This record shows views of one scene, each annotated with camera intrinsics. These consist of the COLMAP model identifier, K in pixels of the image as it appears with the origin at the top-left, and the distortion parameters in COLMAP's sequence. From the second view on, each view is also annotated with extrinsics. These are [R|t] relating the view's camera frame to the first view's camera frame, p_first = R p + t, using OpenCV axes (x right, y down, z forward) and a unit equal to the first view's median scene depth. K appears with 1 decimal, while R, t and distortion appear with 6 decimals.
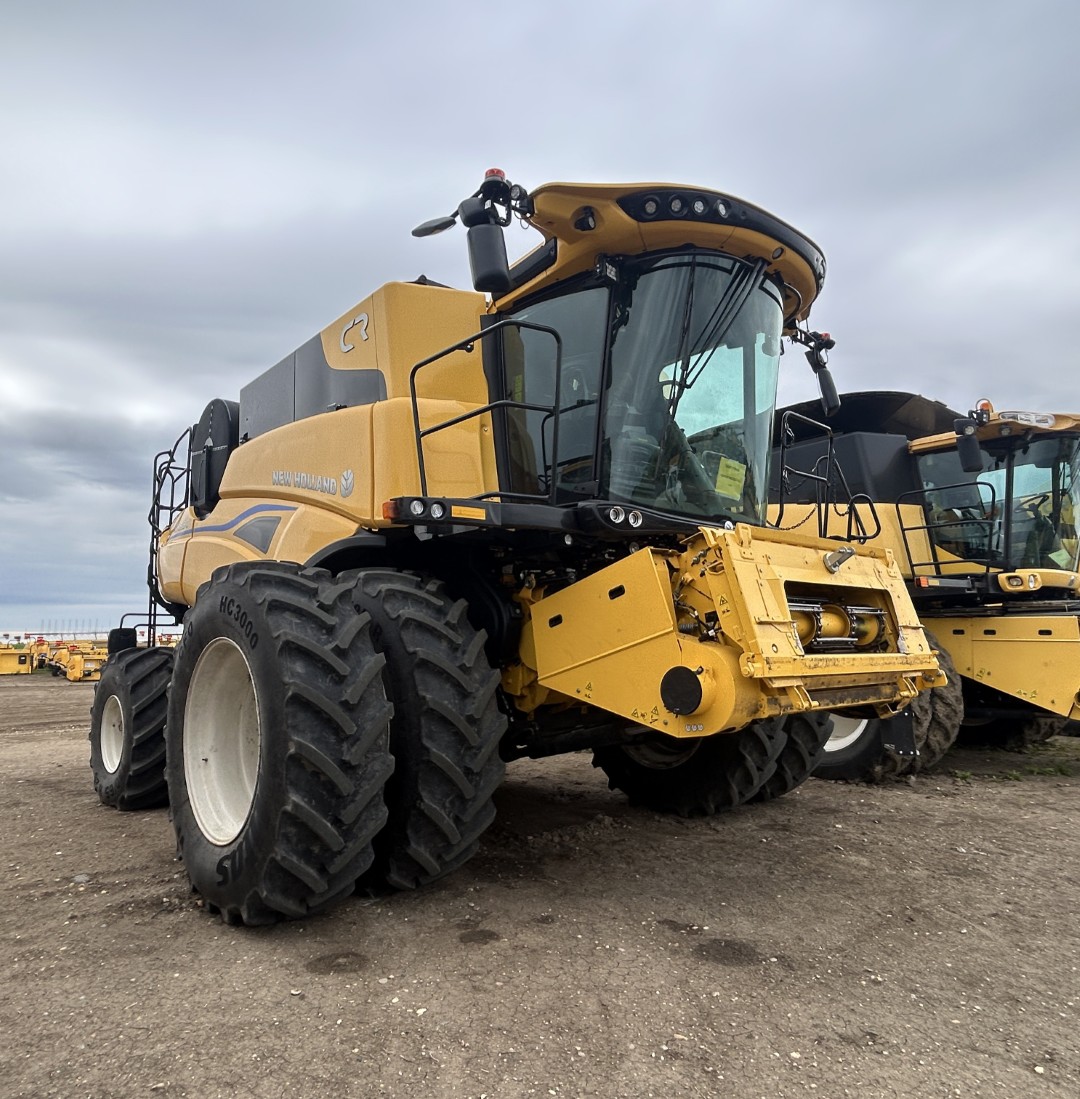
lens RADIAL K [[769.7, 0, 540.0], [0, 769.7, 548.8], [0, 0, 1]] dist [-0.004114, -0.000526]
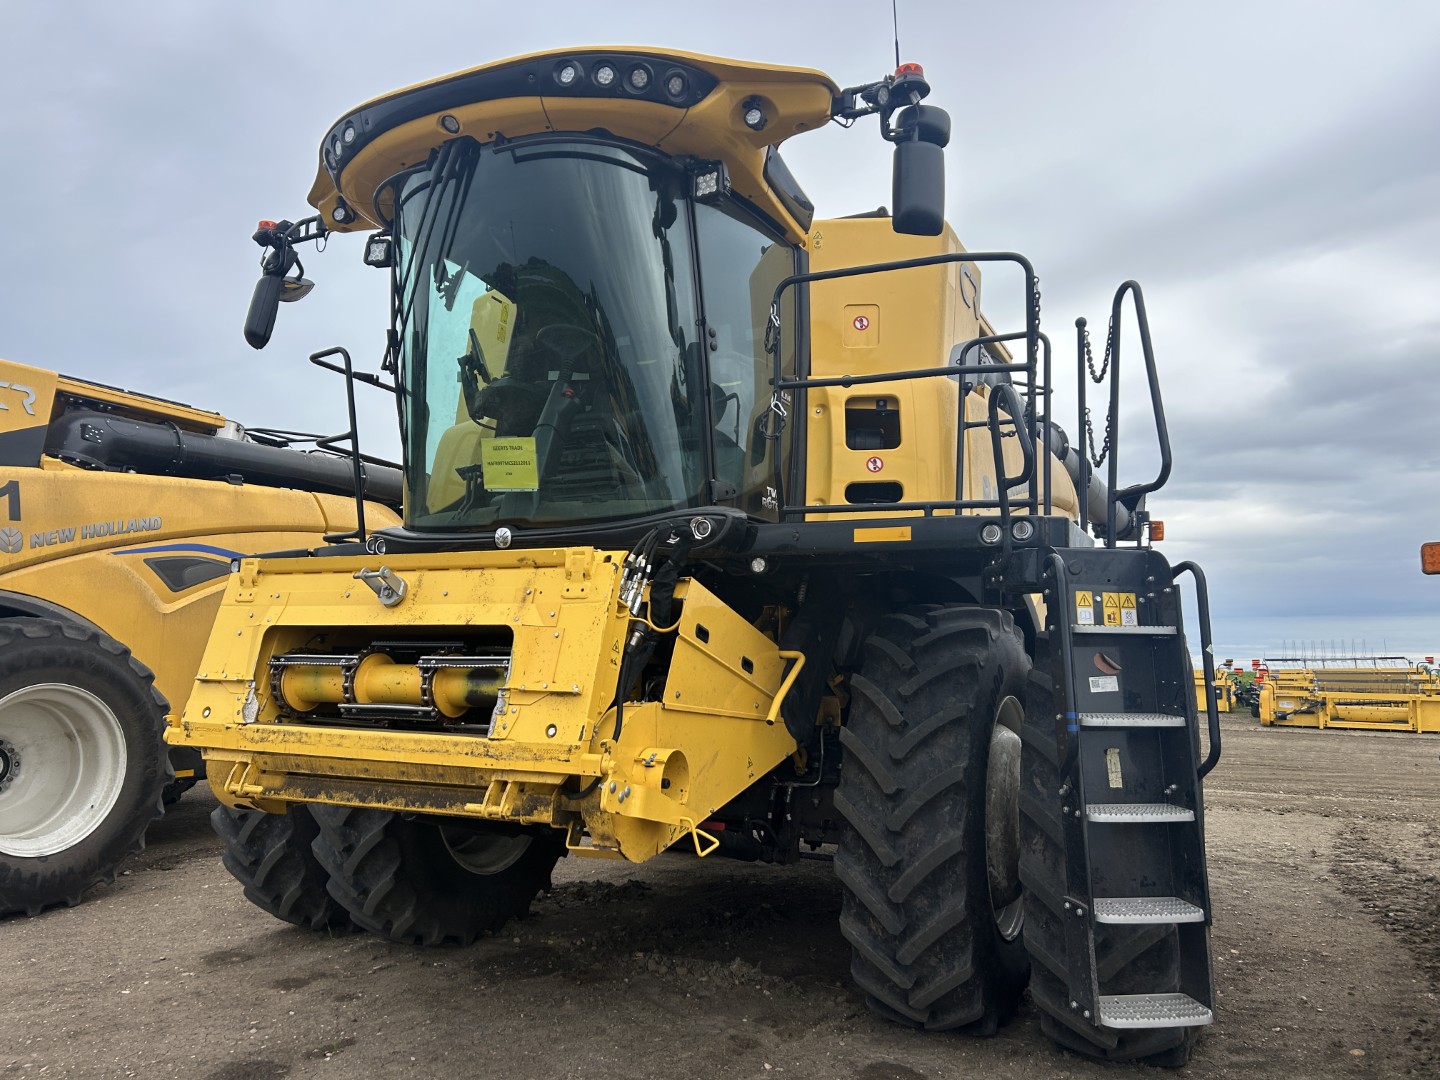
lens RADIAL K [[1085.9, 0, 720.6], [0, 1085.9, 544.4], [0, 0, 1]] dist [0.005156, 0.000873]
pose [[0.377842, -0.093046, -0.921183, 1.495682], [0.099505, 0.993256, -0.059512, 0.069504], [0.920508, -0.069176, 0.384552, 0.997878]]
